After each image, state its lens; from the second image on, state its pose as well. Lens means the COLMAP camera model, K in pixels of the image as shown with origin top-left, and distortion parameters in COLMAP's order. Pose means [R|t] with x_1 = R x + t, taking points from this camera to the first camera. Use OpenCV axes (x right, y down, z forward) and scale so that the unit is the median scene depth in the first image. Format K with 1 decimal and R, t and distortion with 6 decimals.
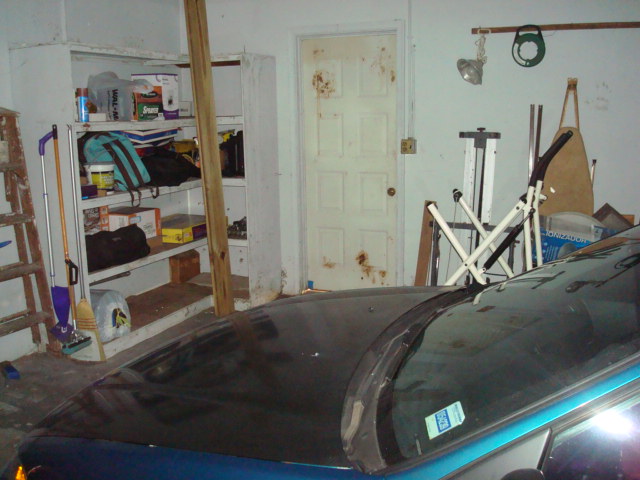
lens RADIAL K [[667.1, 0, 320.6], [0, 667.1, 240.2], [0, 0, 1]] dist [-0.102610, 0.000000]
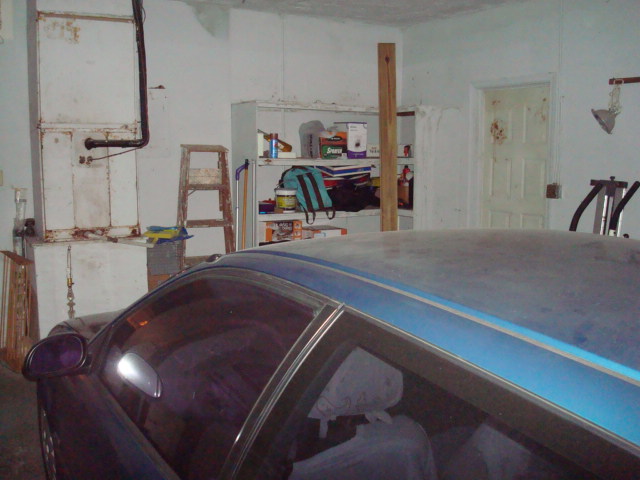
lens RADIAL K [[667.1, 0, 317.8], [0, 667.1, 239.4], [0, 0, 1]] dist [-0.102610, 0.000000]
pose [[0.812592, 0.096491, -0.574791, 0.461147], [-0.128498, 0.991593, -0.015200, -0.002856], [0.568492, 0.086211, 0.818159, -0.057795]]
